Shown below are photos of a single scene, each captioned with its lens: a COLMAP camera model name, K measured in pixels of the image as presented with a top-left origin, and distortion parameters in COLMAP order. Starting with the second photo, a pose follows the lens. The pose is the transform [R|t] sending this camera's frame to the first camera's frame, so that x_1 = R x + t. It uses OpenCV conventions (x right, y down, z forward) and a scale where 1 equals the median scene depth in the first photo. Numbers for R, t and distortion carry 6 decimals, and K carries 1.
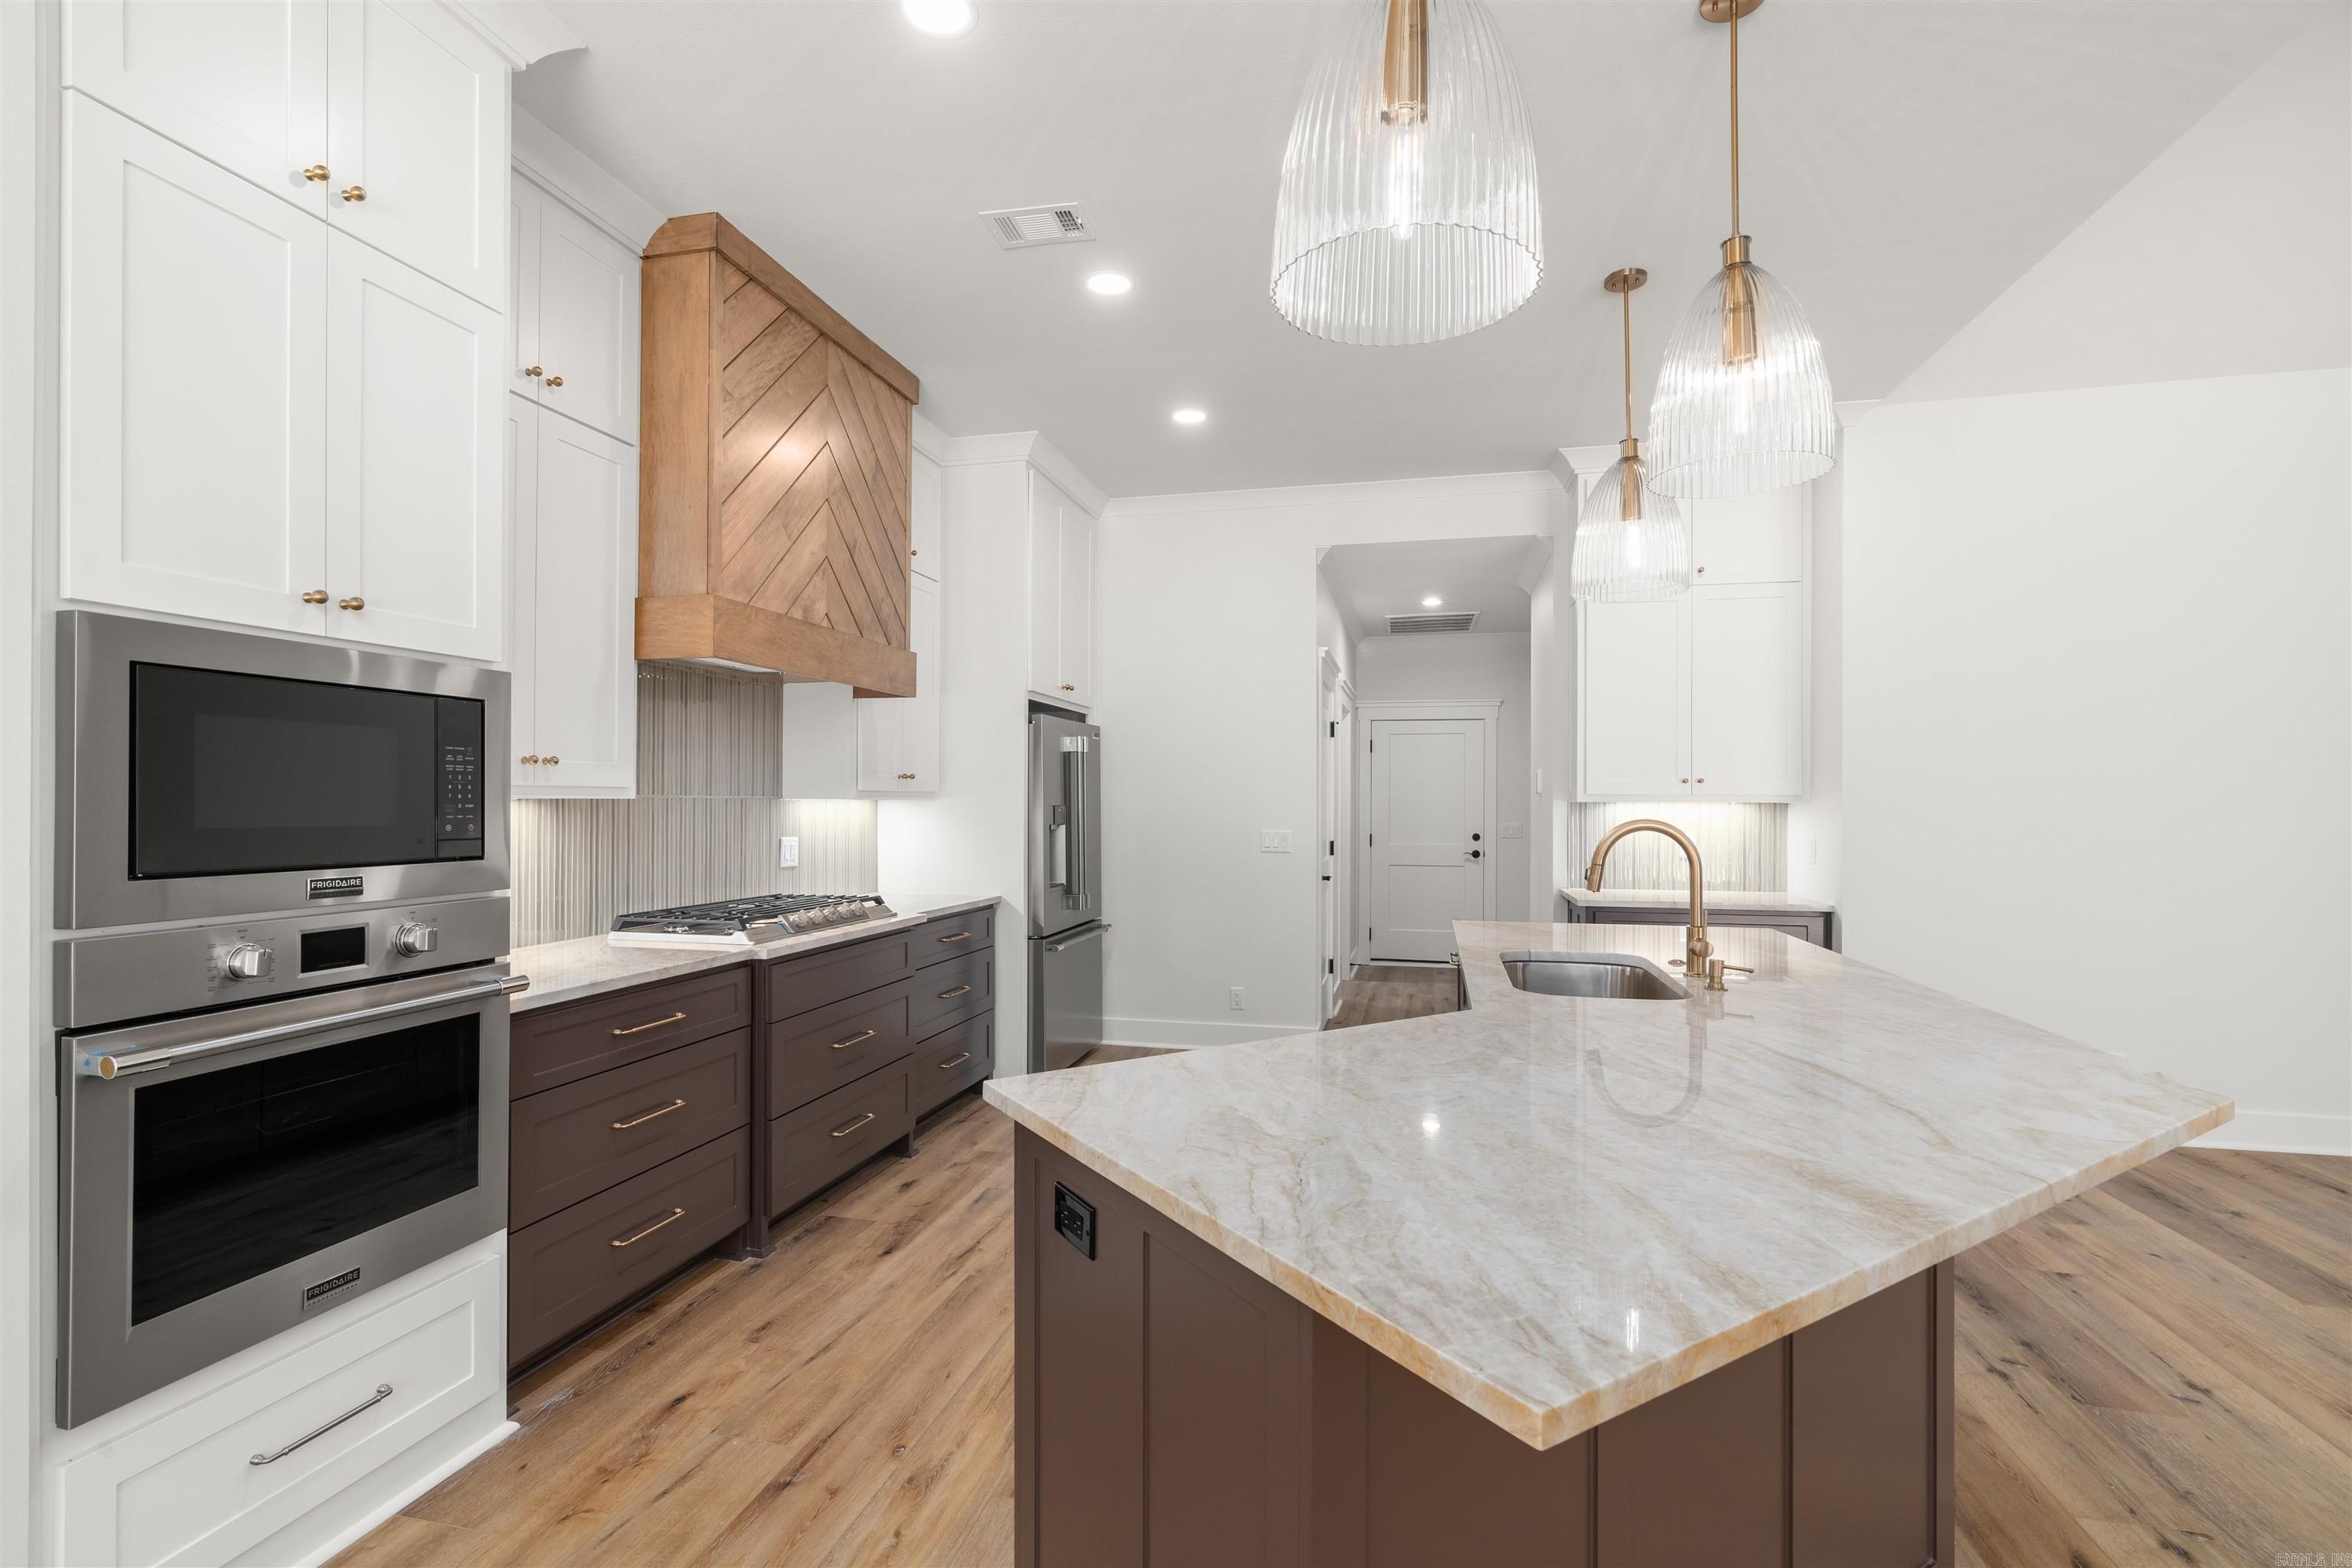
lens RADIAL K [[1071.7, 0, 1173.3], [0, 1071.7, 797.7], [0, 0, 1]] dist [-0.004313, 0.000515]
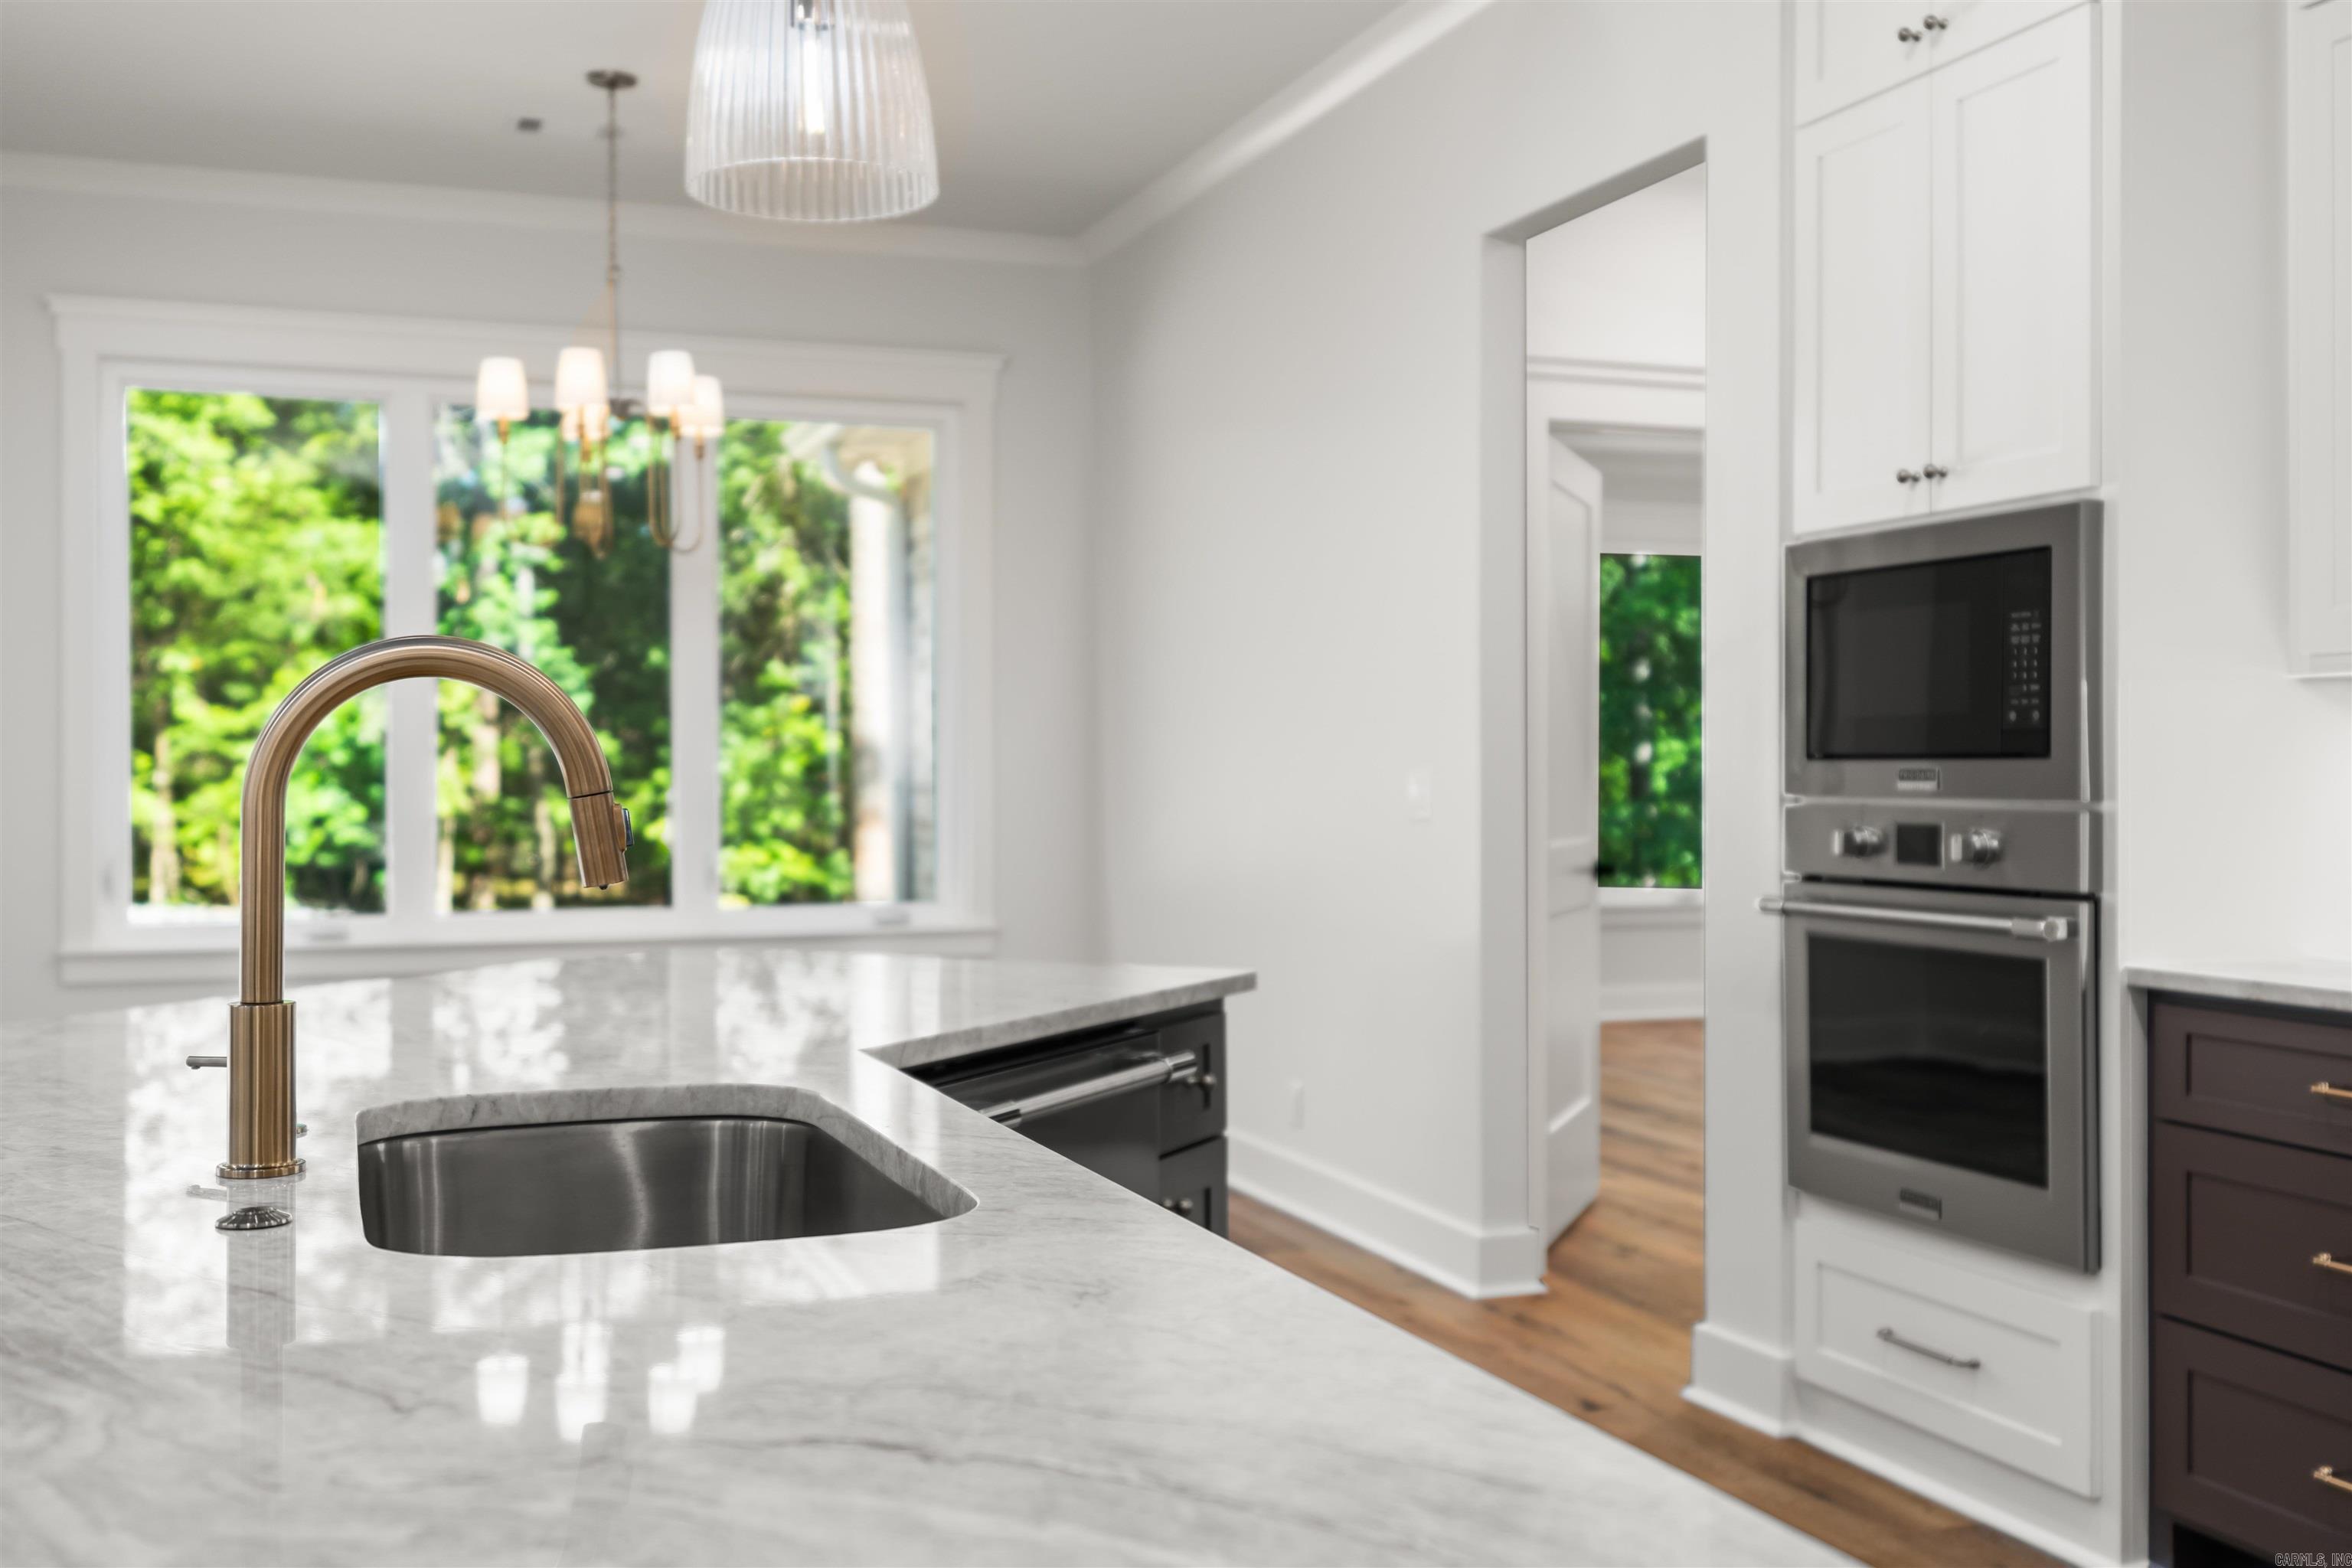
lens RADIAL K [[2313.3, 0, 1176.0], [0, 2313.3, 784.0], [0, 0, 1]] dist [0.005462, 0.002493]
pose [[-0.836200, 0.002611, -0.548419, 0.571670], [0.002479, 0.999996, 0.000981, 0.054778], [0.548419, -0.000539, -0.836203, 1.523531]]
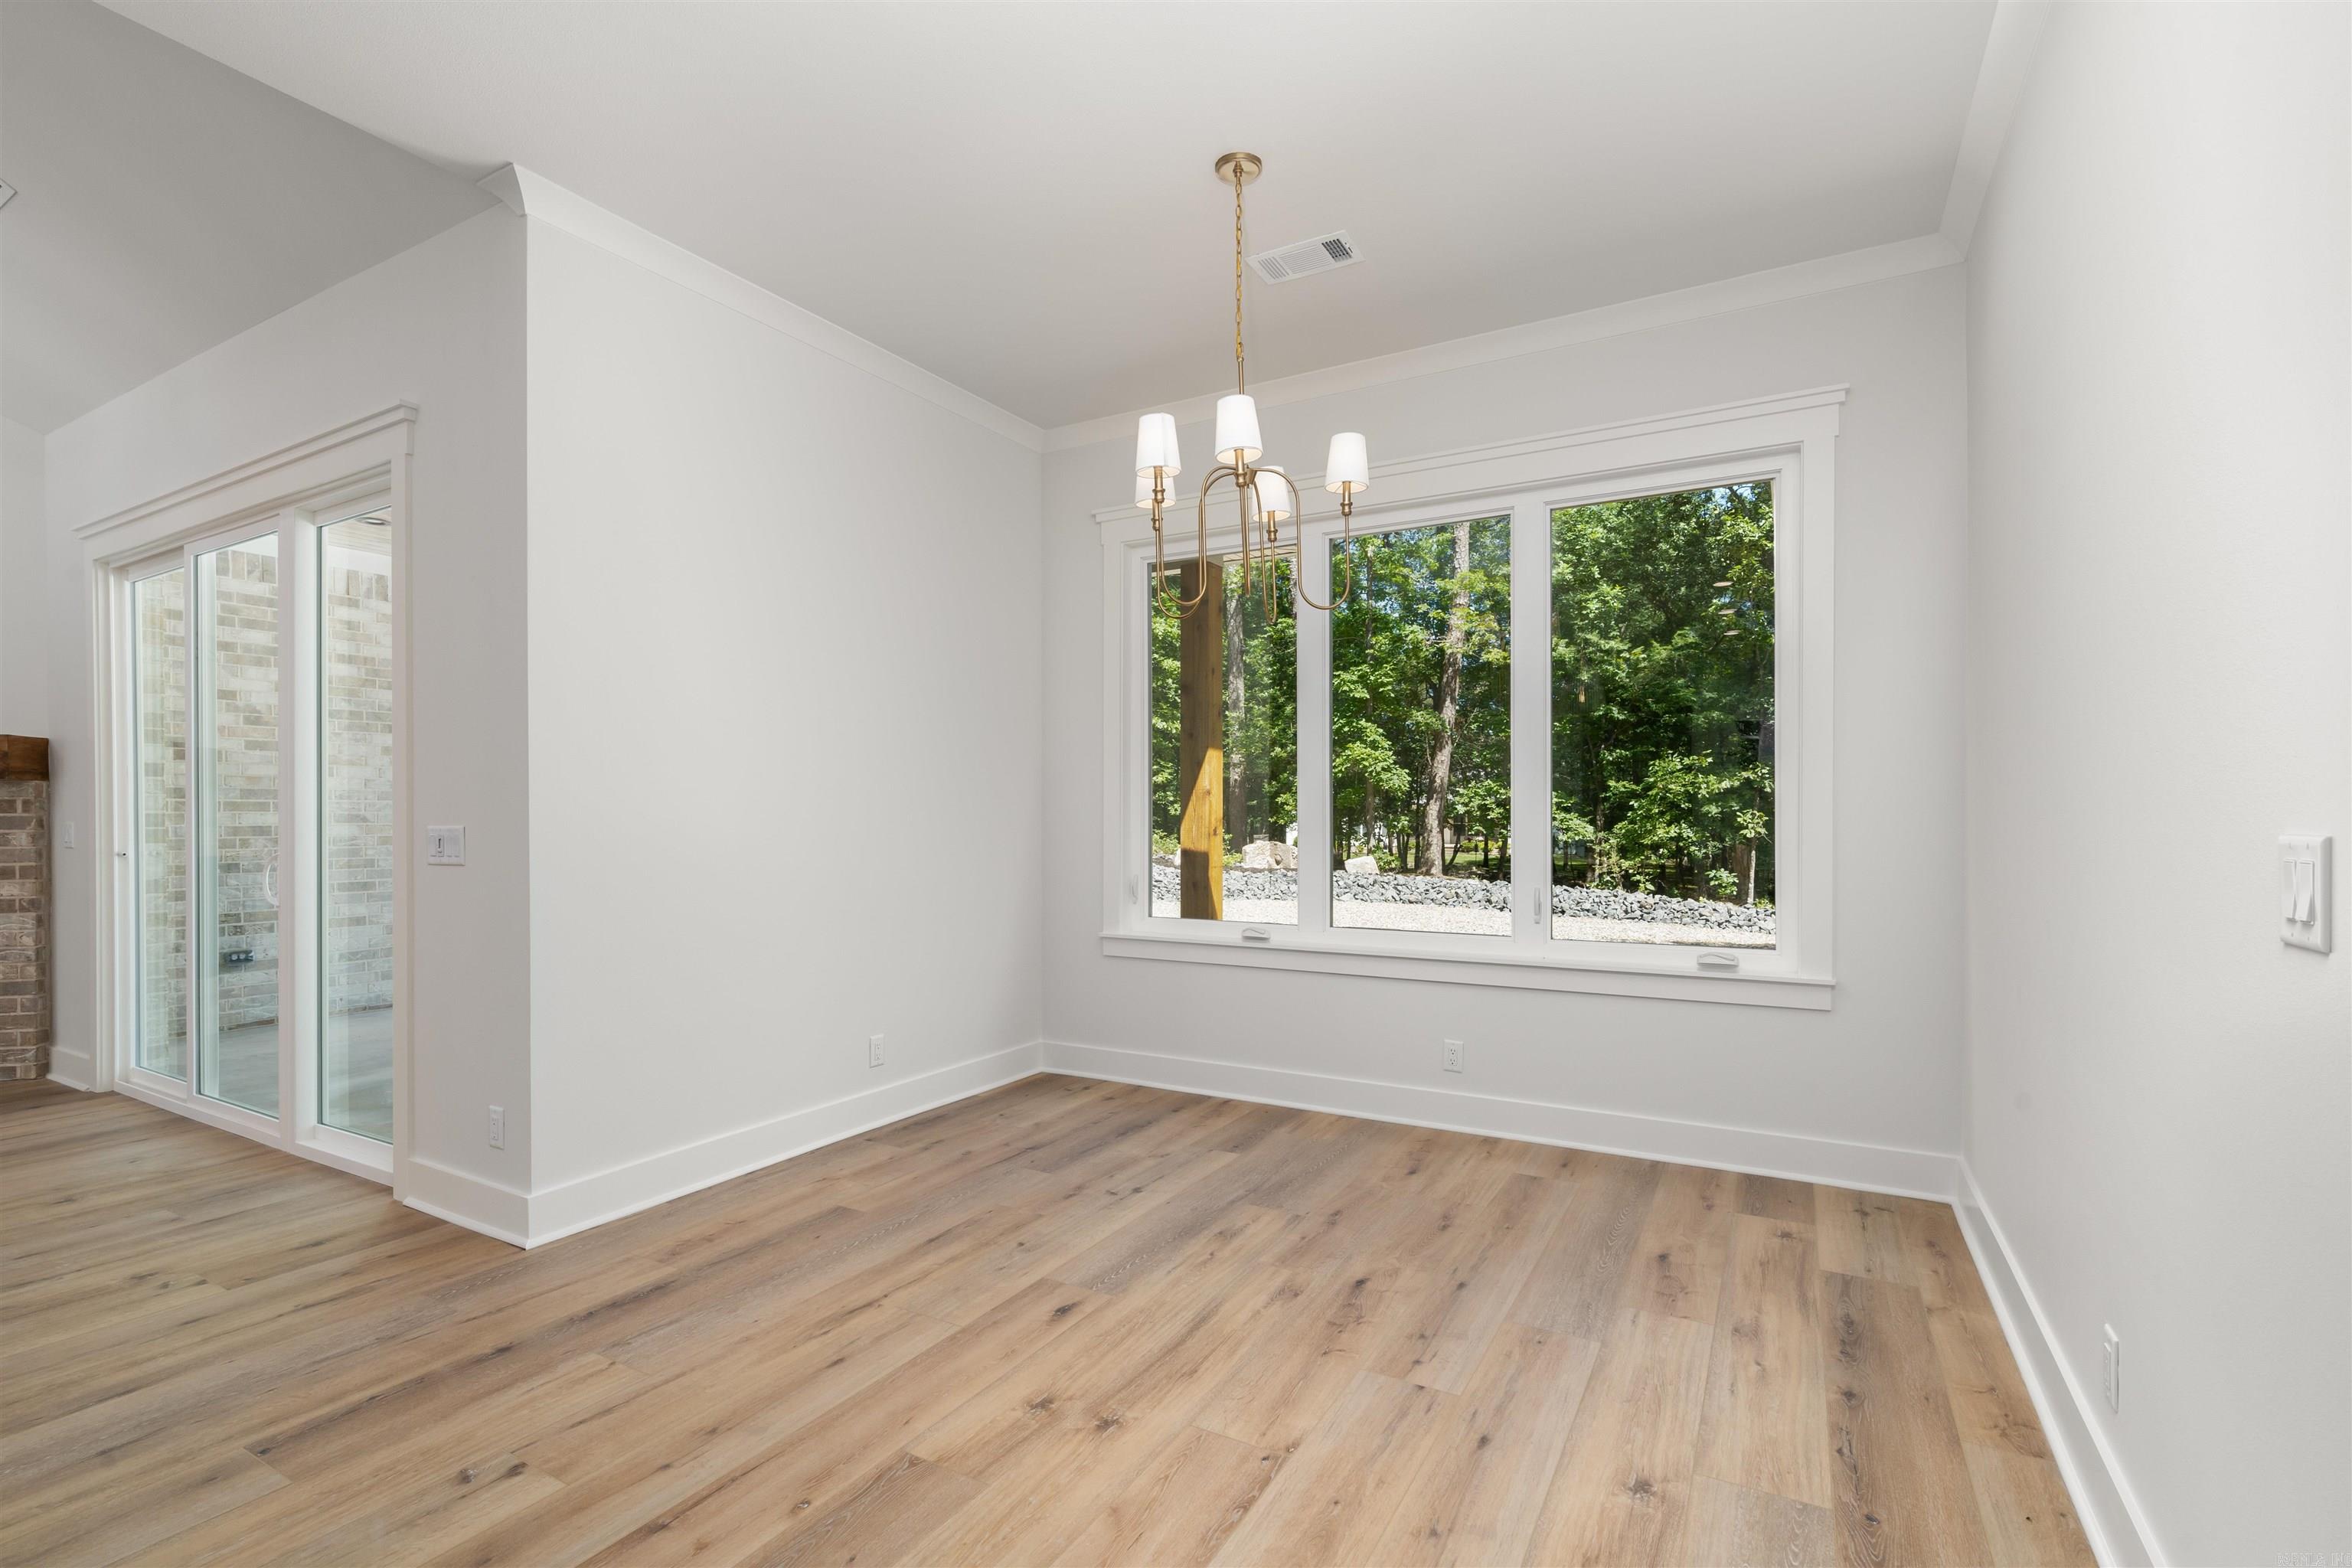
lens RADIAL K [[1081.9, 0, 1162.2], [0, 1081.9, 824.2], [0, 0, 1]] dist [-0.000059, 0.000311]
pose [[-0.956240, -0.005557, 0.292531, -0.378633], [-0.003928, 0.999973, 0.006153, 0.039240], [-0.292558, 0.004735, -0.956236, 0.518674]]
